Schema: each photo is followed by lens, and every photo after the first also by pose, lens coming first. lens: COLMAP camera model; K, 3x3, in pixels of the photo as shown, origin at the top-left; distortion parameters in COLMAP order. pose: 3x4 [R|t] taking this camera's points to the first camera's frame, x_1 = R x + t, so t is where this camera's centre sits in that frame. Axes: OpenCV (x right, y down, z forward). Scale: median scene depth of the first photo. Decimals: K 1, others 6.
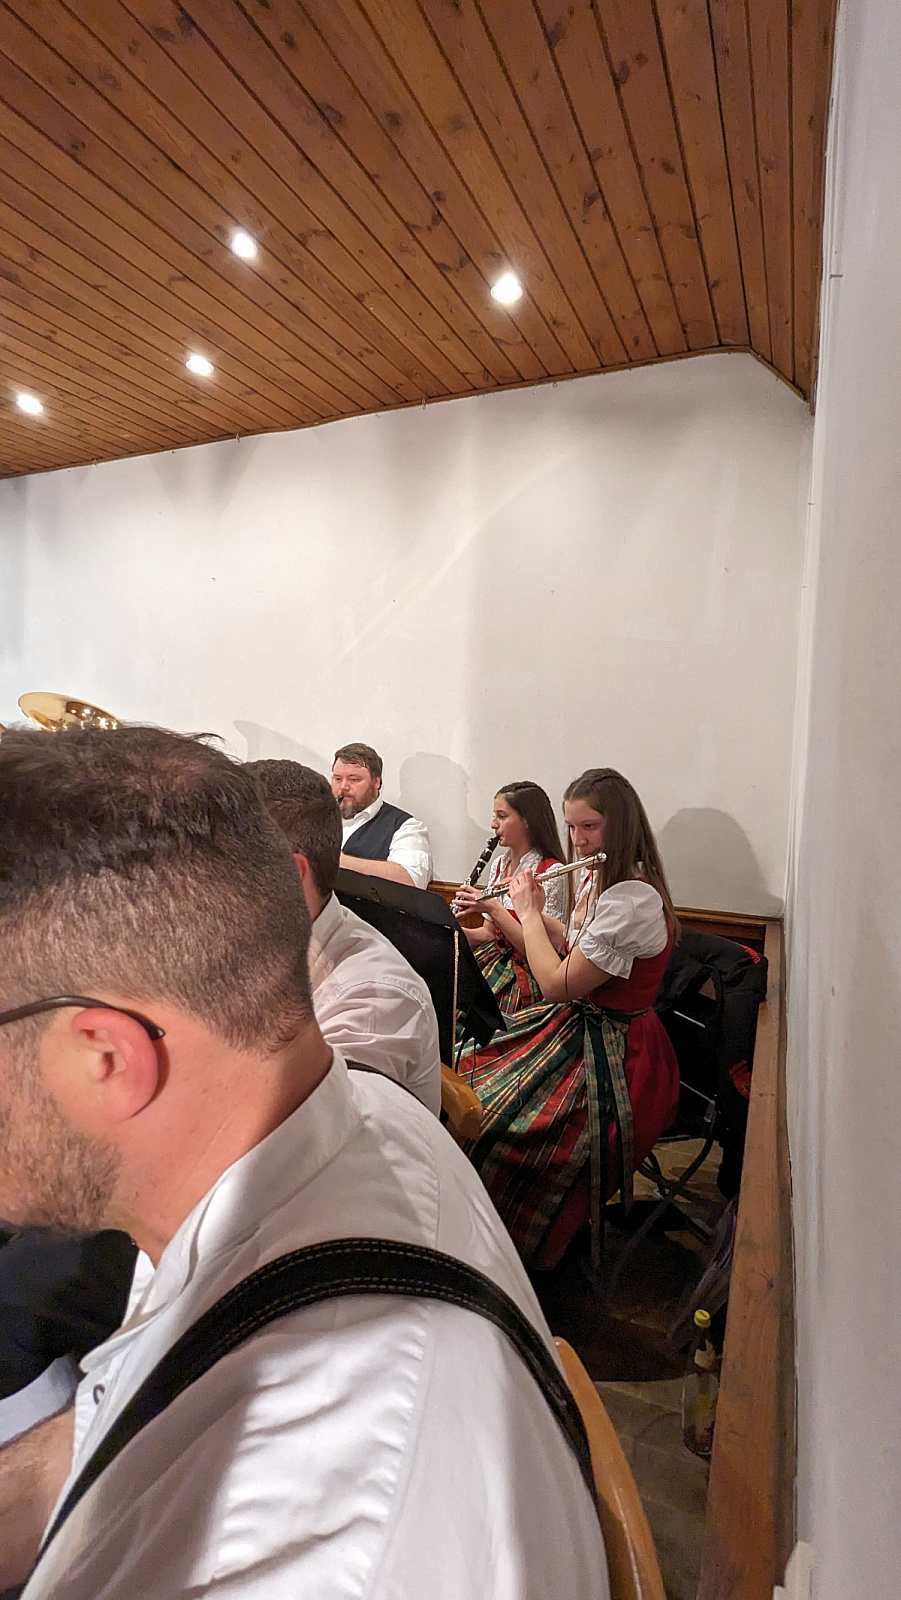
lens RADIAL K [[758.3, 0, 434.2], [0, 758.3, 772.3], [0, 0, 1]] dist [0.013567, -0.000763]
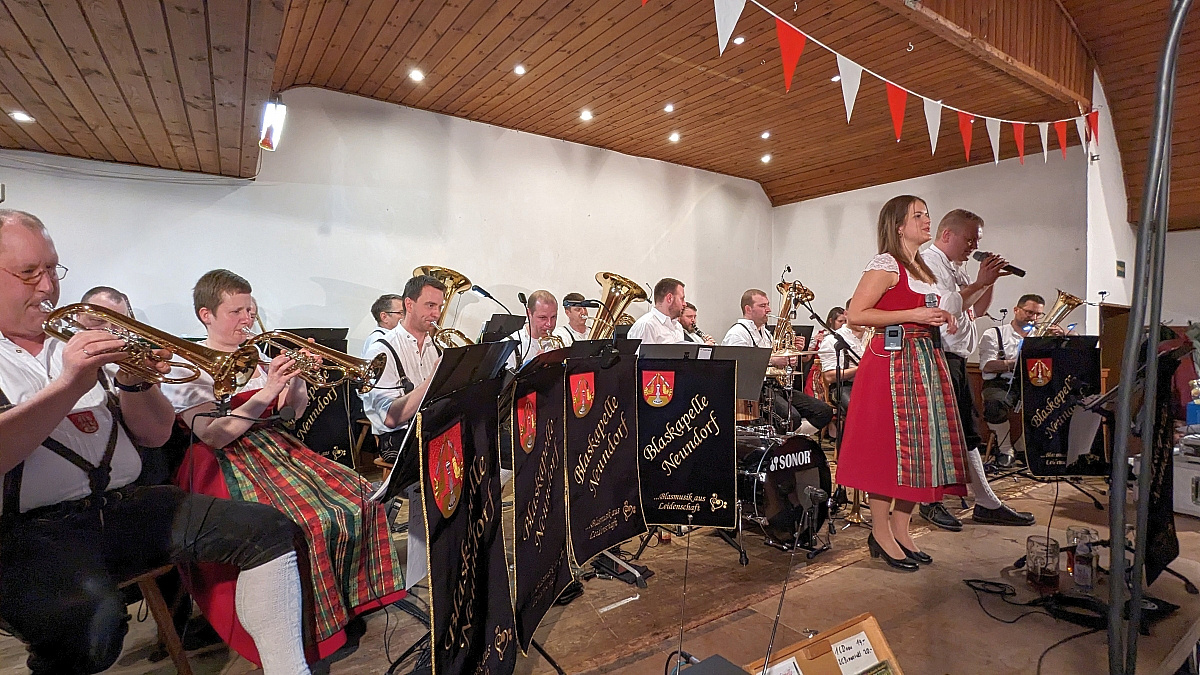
lens RADIAL K [[572.5, 0, 588.9], [0, 572.5, 337.1], [0, 0, 1]] dist [-0.002962, 0.001076]
pose [[0.516514, -0.048431, 0.854908, -2.395884], [0.039466, 0.998685, 0.032731, -0.002556], [-0.855369, 0.016834, 0.517746, 0.416240]]
